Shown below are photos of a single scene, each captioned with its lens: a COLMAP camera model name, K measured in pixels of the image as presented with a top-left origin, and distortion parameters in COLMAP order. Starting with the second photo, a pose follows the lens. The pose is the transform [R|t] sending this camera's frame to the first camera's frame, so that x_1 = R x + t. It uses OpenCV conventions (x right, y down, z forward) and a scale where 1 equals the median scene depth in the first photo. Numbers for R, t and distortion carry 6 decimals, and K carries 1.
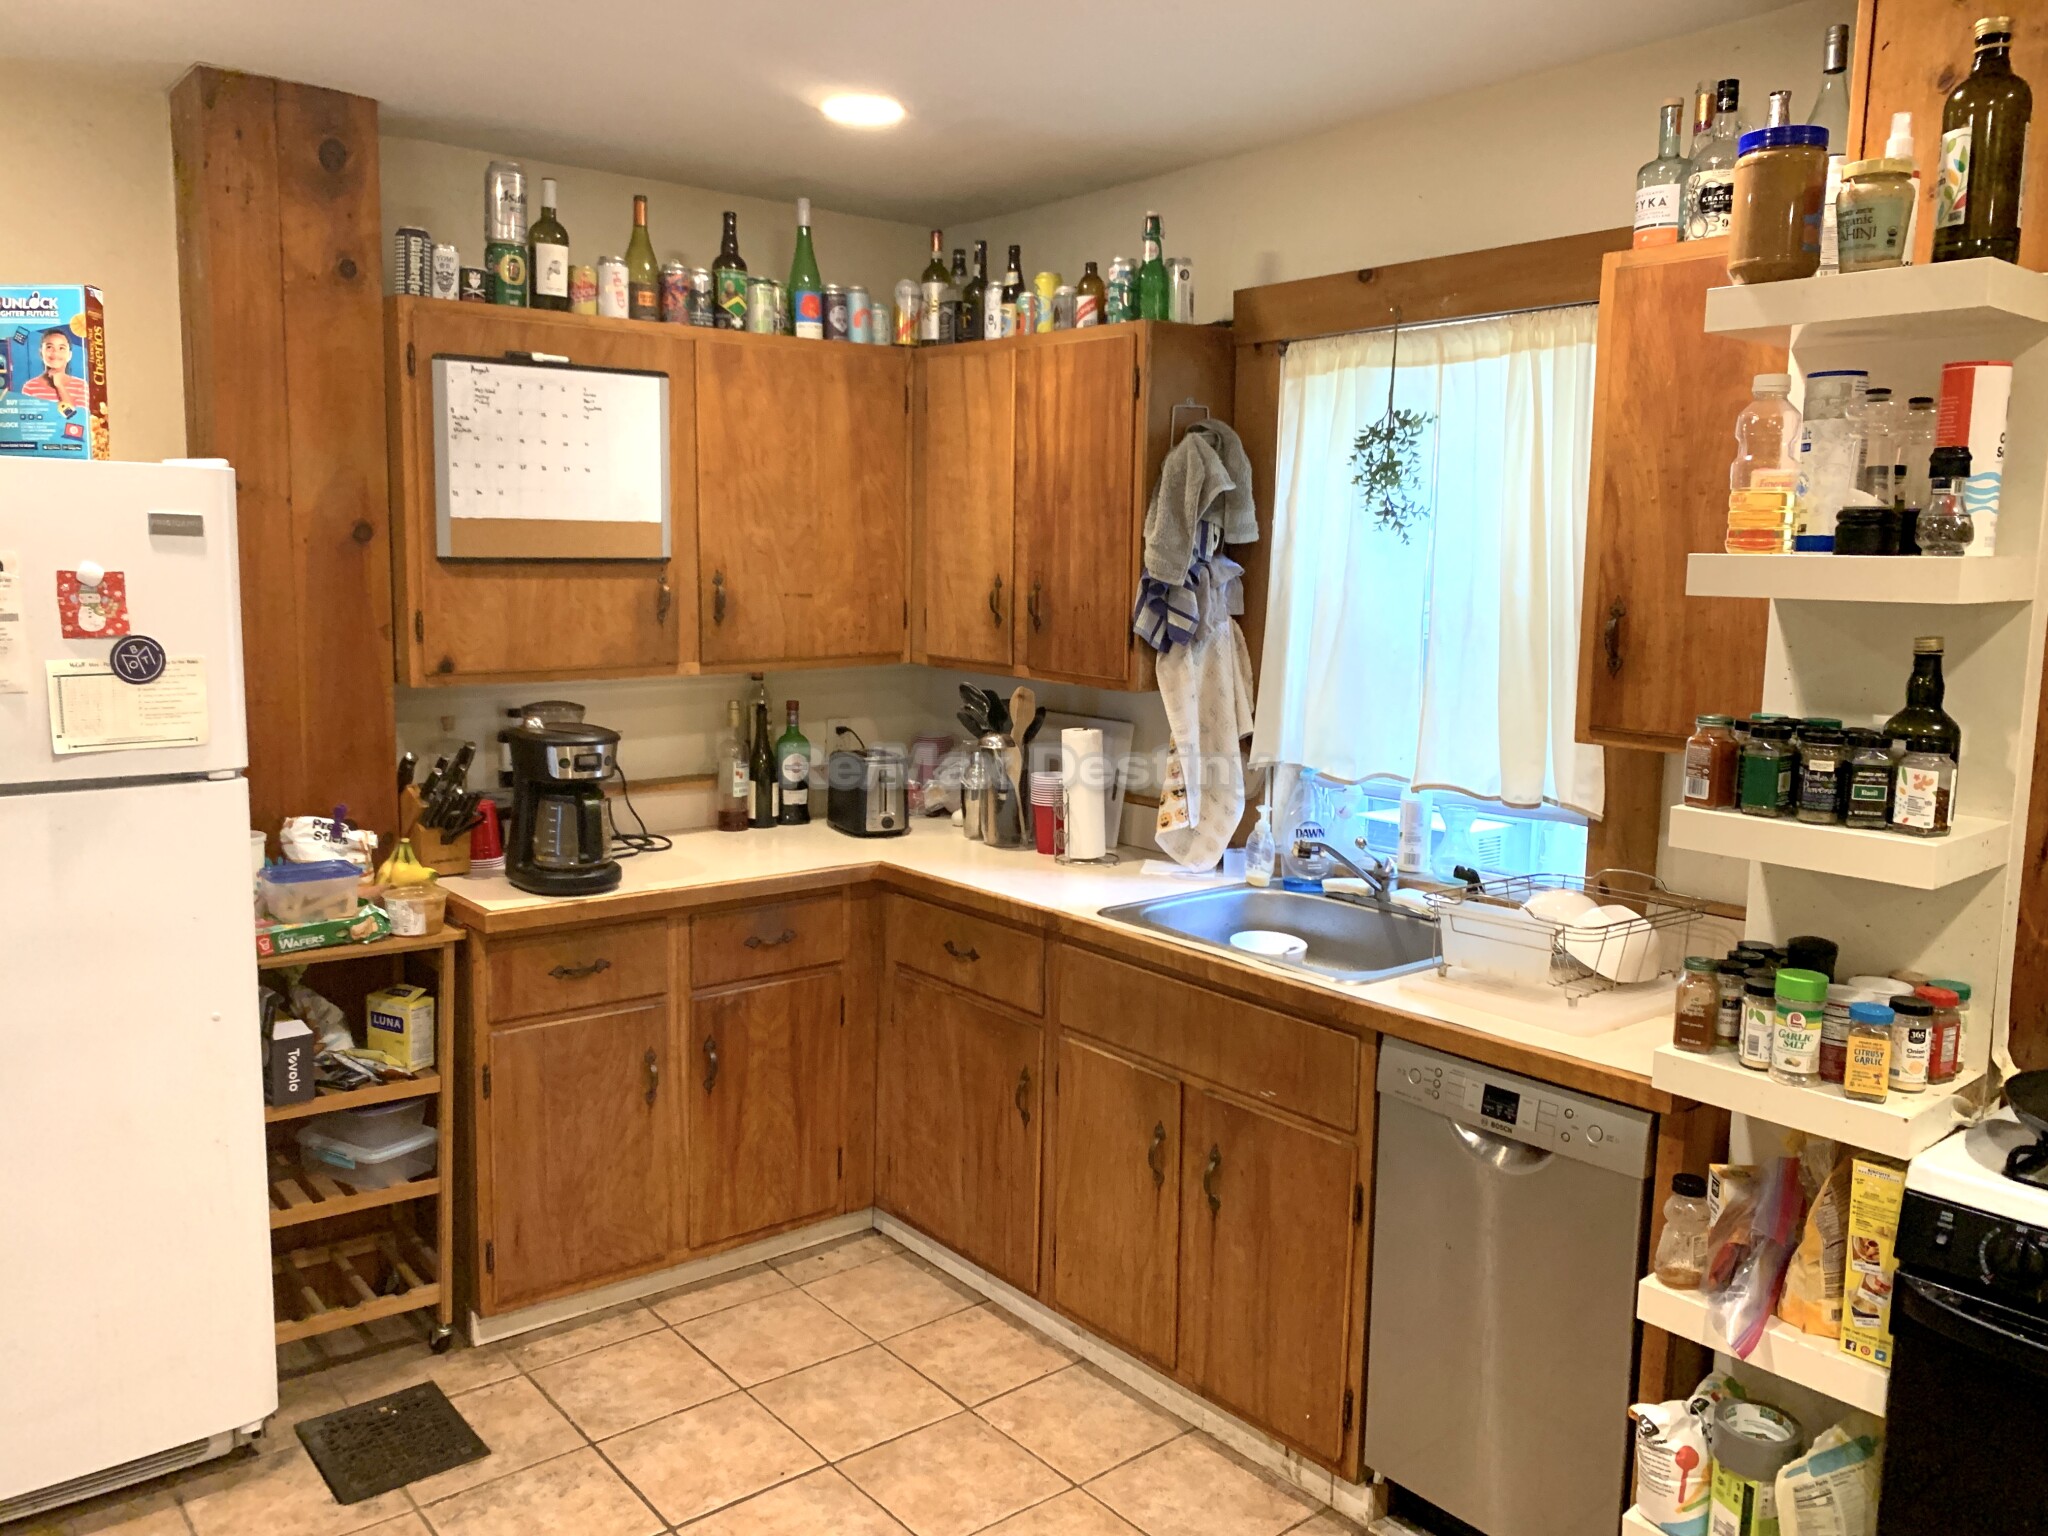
lens RADIAL K [[1559.6, 0, 1016.0], [0, 1559.6, 761.0], [0, 0, 1]] dist [0.036248, -0.043467]
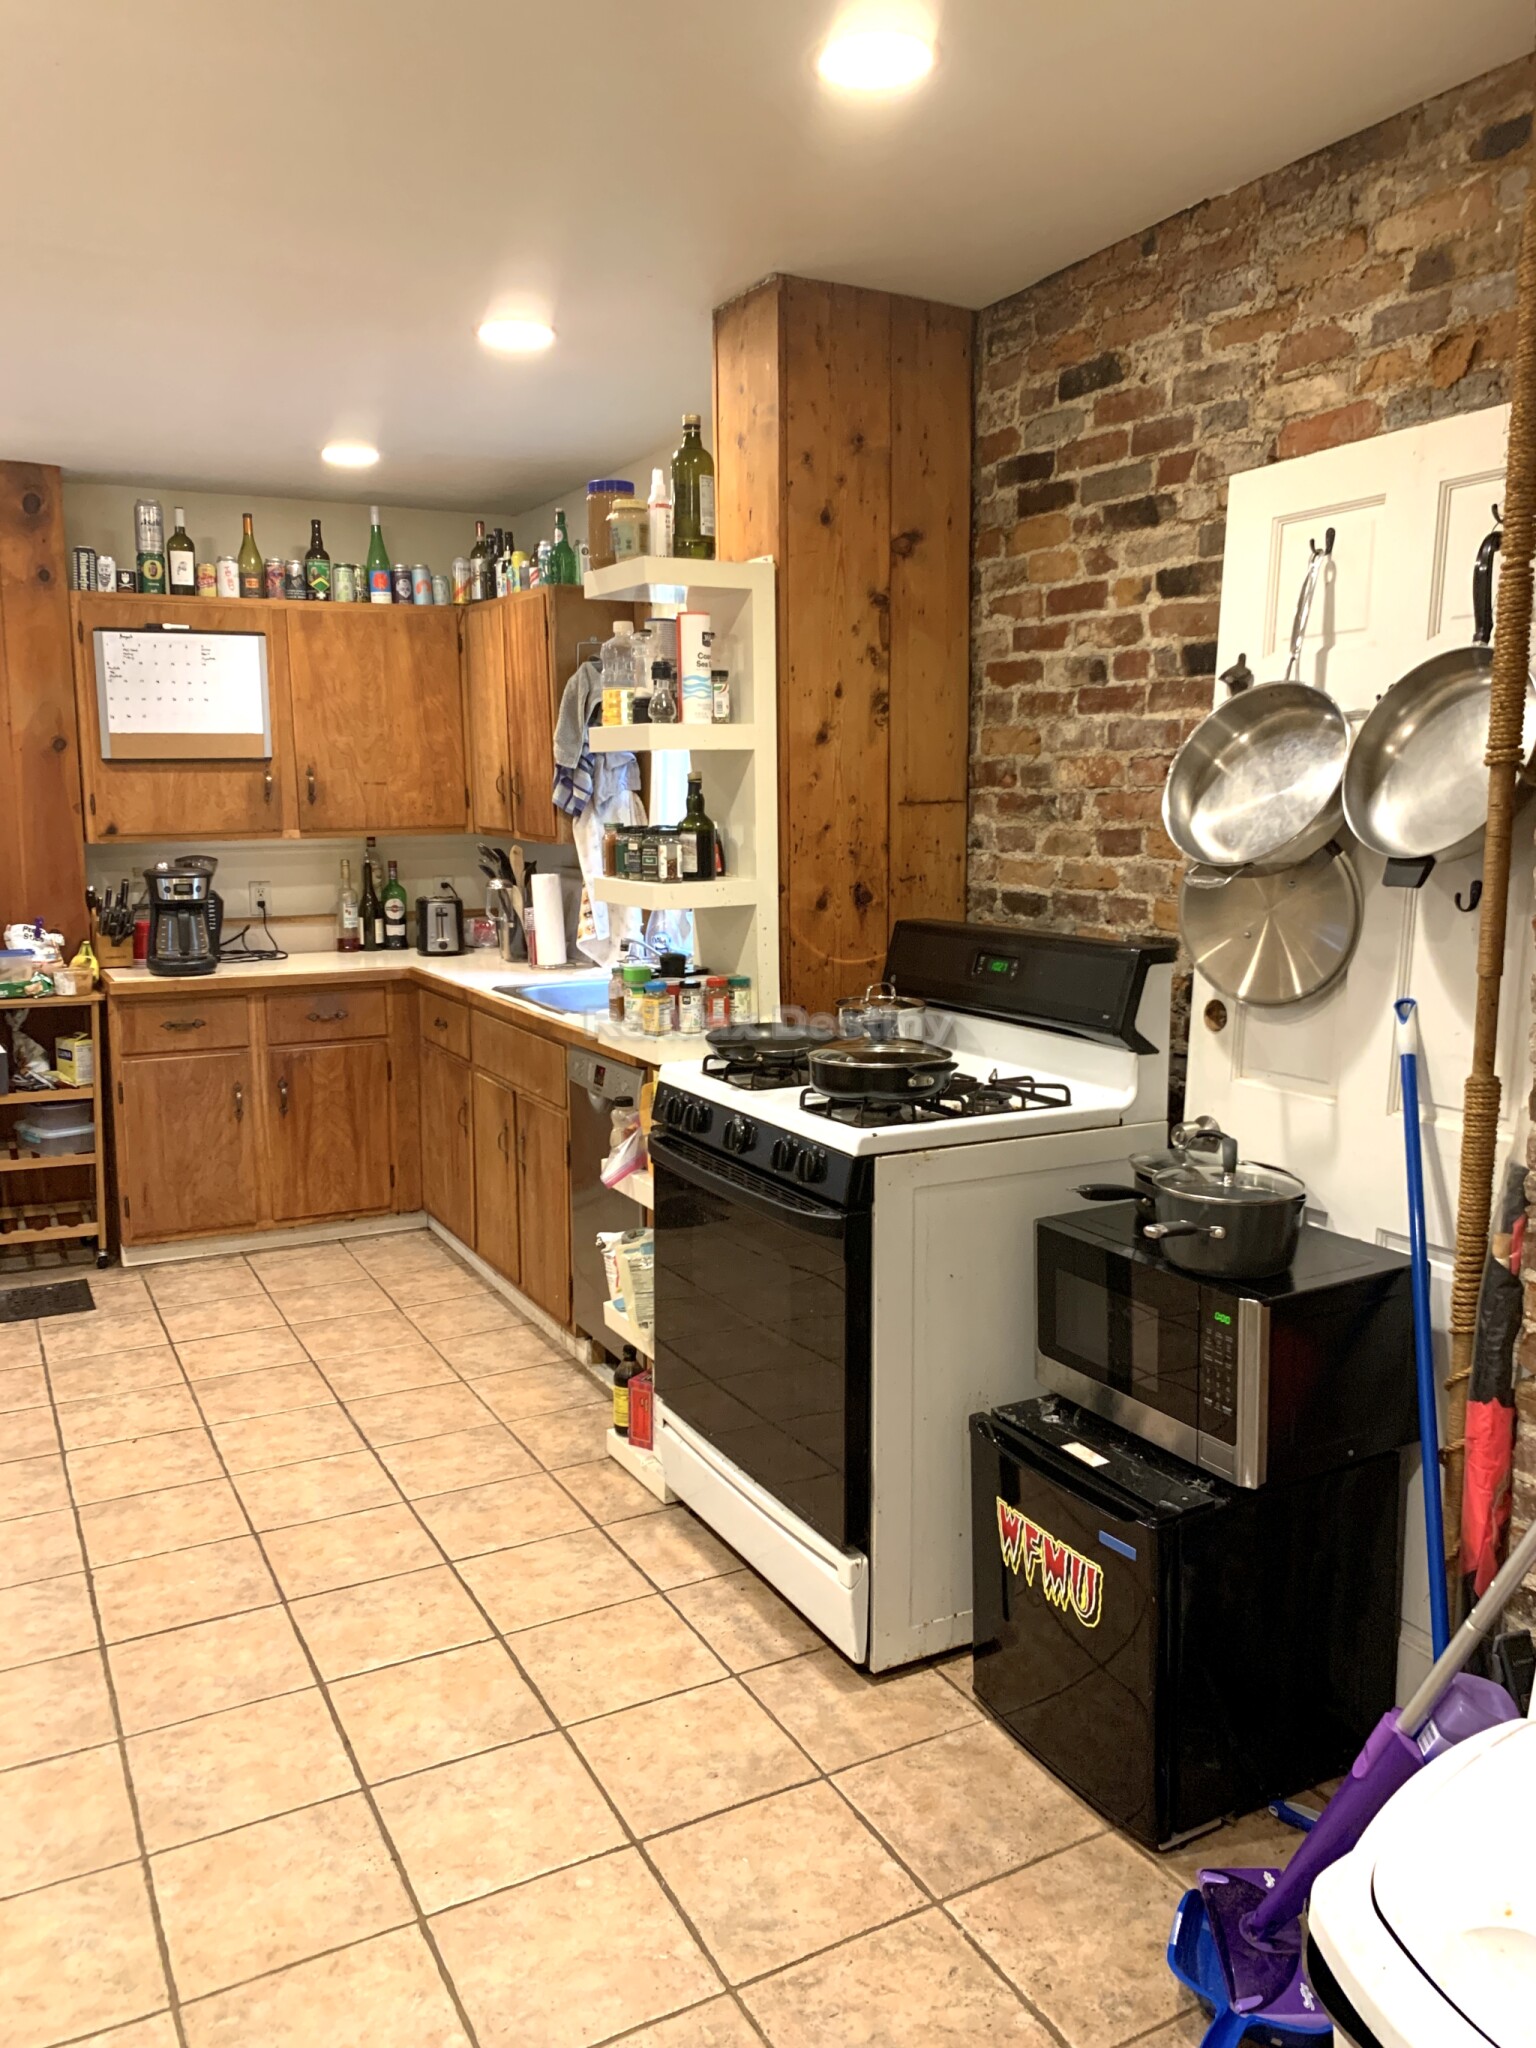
lens RADIAL K [[1559.6, 0, 779.9], [0, 1559.6, 1014.0], [0, 0, 1]] dist [0.036248, -0.043467]
pose [[0.981701, 0.008133, -0.190254, 0.565864], [-0.005365, 0.999872, 0.015058, 0.091901], [0.190352, -0.013761, 0.981619, -0.384631]]
